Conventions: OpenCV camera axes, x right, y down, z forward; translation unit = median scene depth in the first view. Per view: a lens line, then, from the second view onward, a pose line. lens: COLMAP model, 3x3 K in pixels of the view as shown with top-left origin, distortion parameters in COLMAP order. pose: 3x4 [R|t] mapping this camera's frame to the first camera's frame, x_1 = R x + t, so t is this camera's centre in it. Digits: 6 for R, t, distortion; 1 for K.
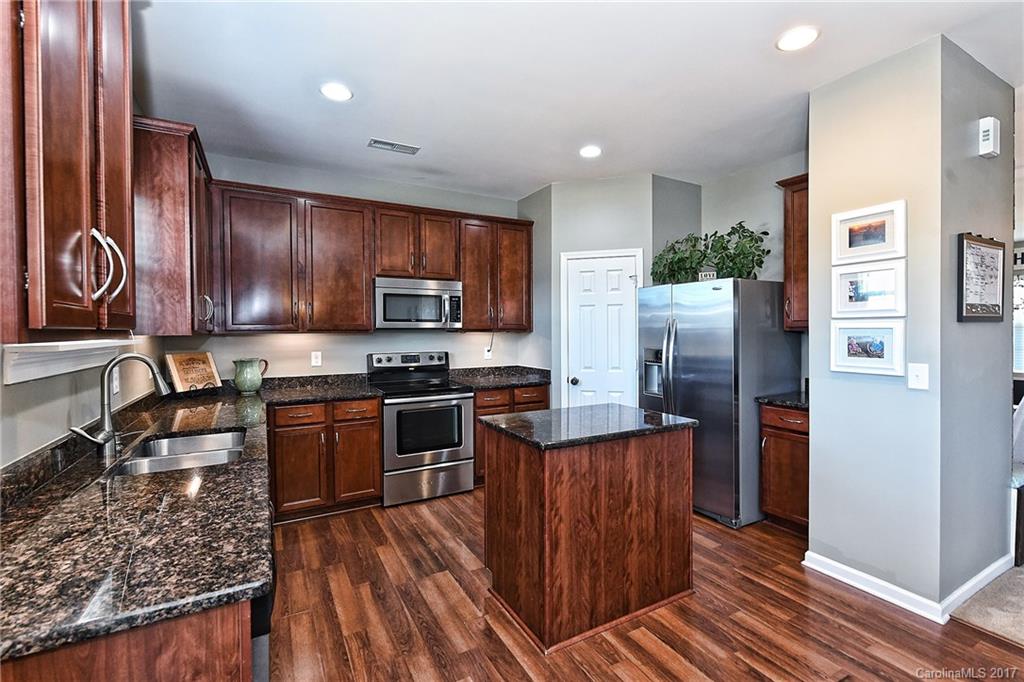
lens RADIAL K [[450.5, 0, 512.2], [0, 450.5, 340.0], [0, 0, 1]] dist [0.001366, -0.000593]
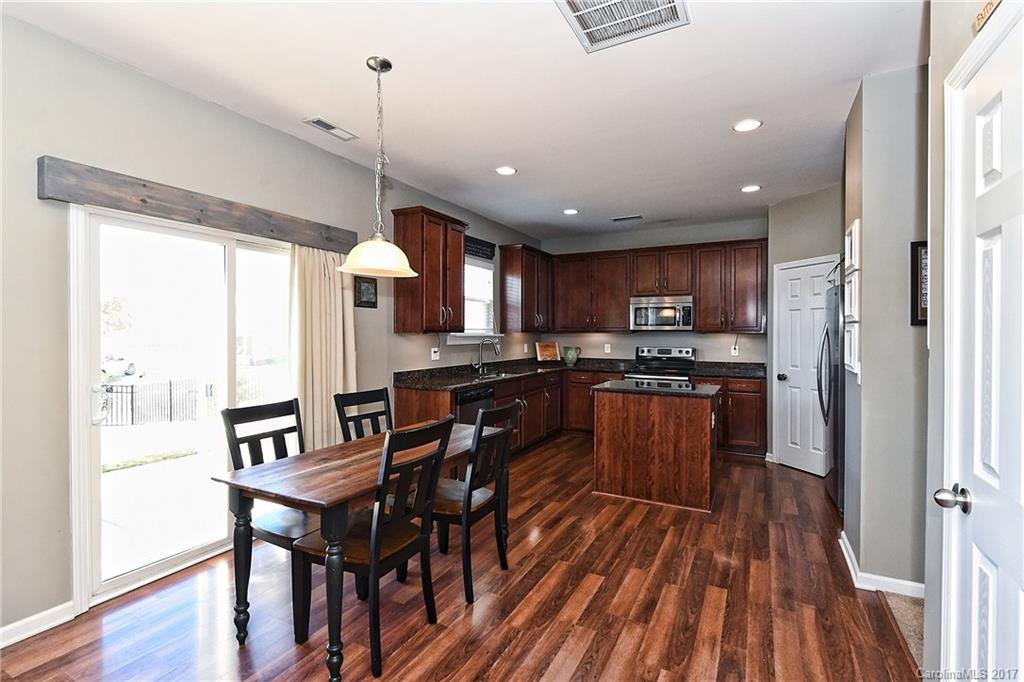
lens RADIAL K [[468.8, 0, 514.9], [0, 468.8, 337.3], [0, 0, 1]] dist [-0.000575, -0.000051]
pose [[0.544757, 0.014422, -0.838470, 0.976216], [-0.021493, 0.999764, 0.003232, 0.003063], [0.838318, 0.016260, 0.544938, -0.264798]]
